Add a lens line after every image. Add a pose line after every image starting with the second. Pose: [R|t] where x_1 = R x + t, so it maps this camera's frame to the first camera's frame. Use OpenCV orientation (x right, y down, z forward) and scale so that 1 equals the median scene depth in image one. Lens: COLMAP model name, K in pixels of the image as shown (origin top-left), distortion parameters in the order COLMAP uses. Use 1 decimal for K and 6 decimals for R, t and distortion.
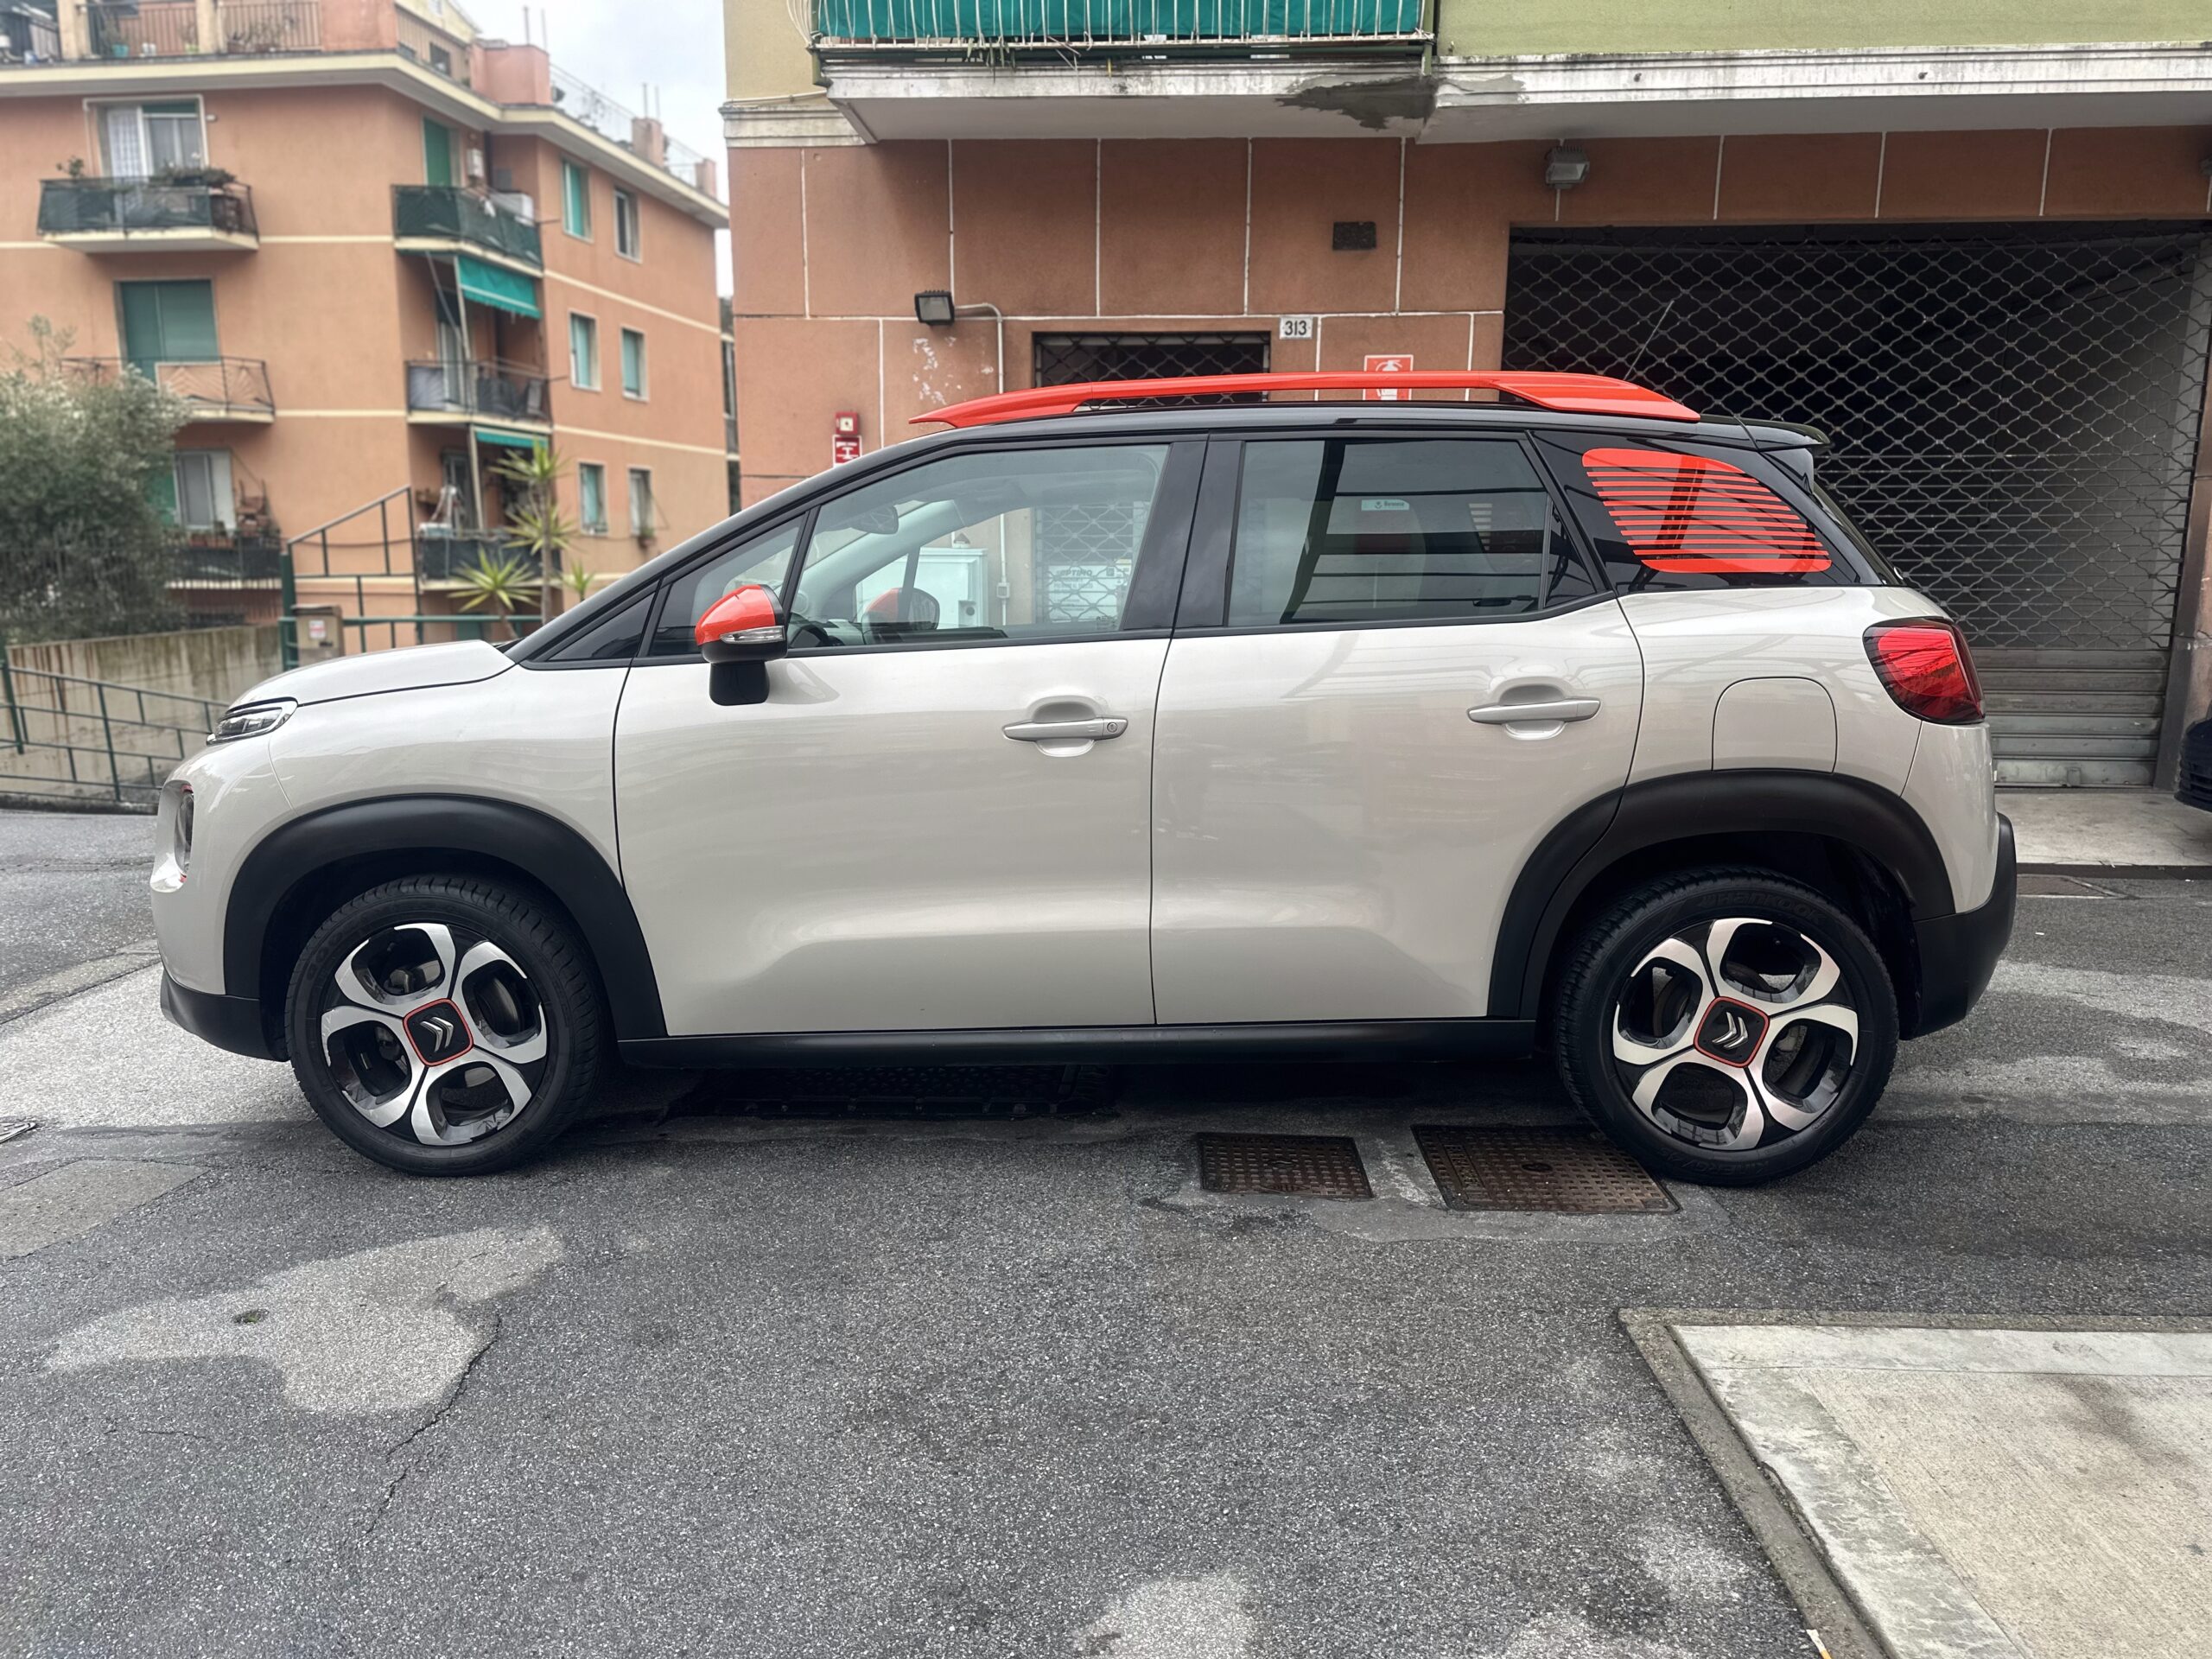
lens RADIAL K [[1525.0, 0, 1108.7], [0, 1525.0, 829.5], [0, 0, 1]] dist [0.010601, -0.046814]
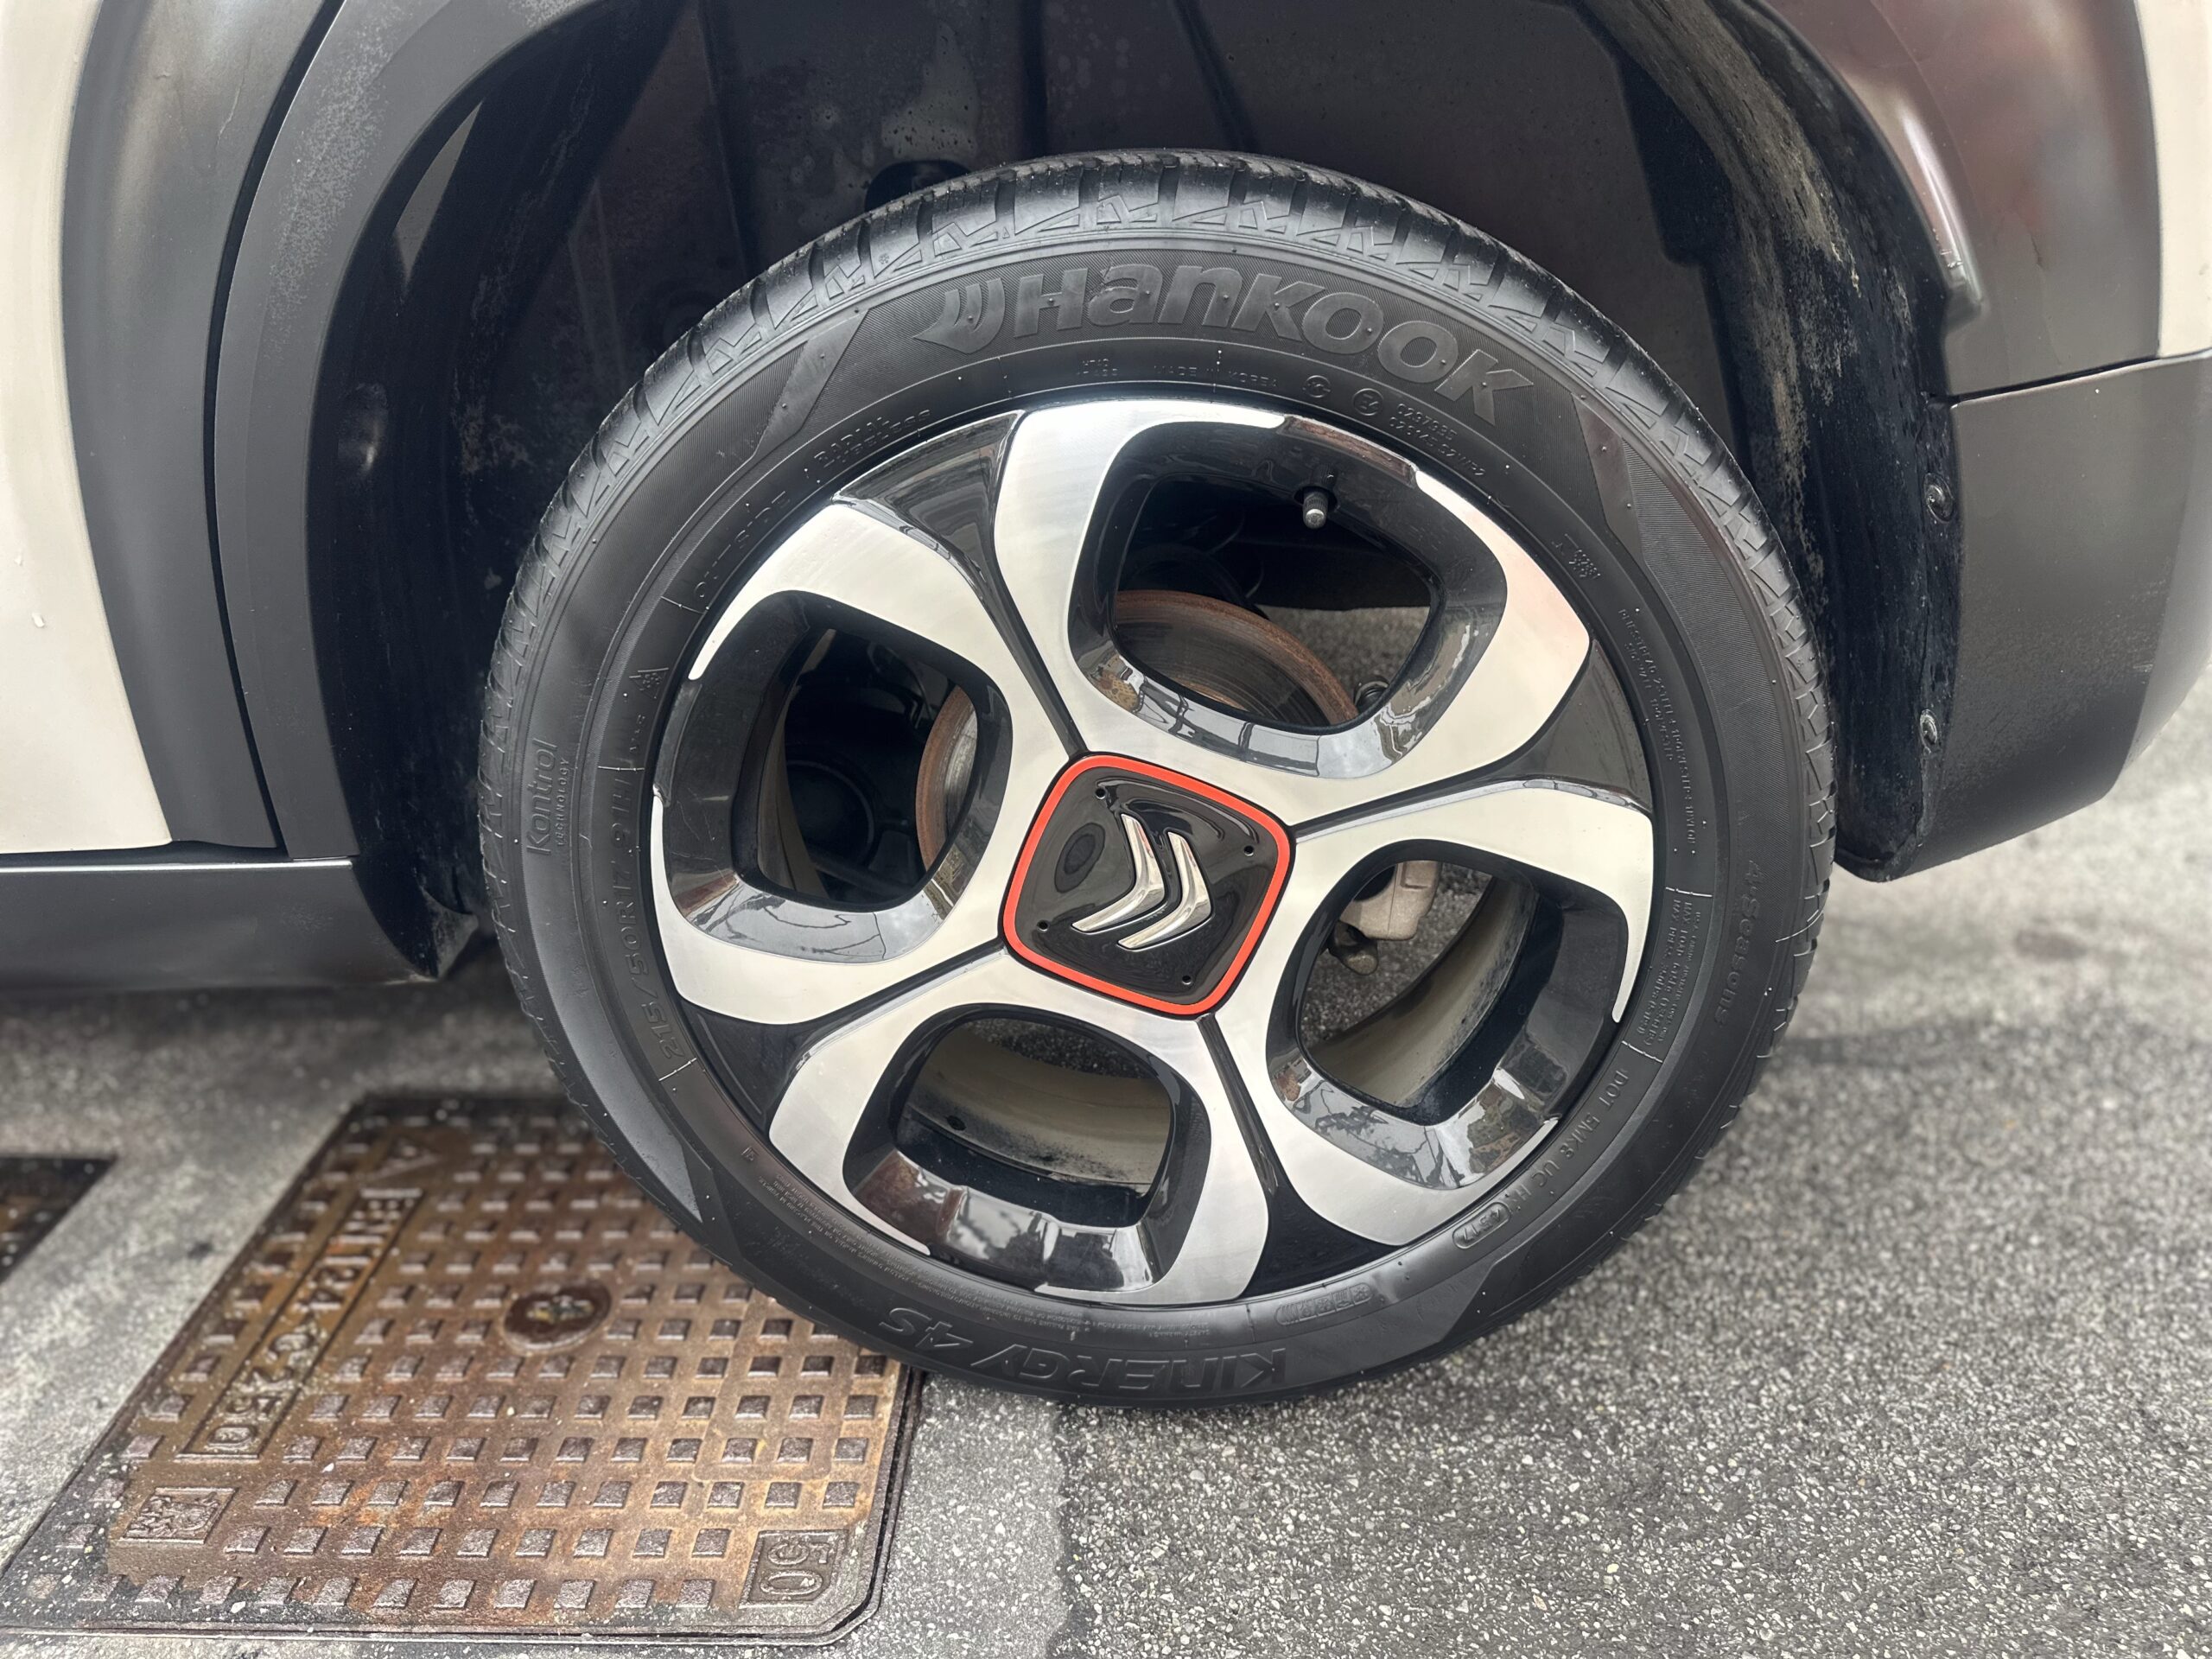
lens RADIAL K [[1525.0, 0, 1107.0], [0, 1525.0, 840.3], [0, 0, 1]] dist [0.010601, -0.046814]
pose [[0.999767, -0.021284, -0.003666, 0.403657], [0.021424, 0.955844, 0.293091, 0.053663], [-0.002735, -0.293102, 0.956077, 0.768773]]
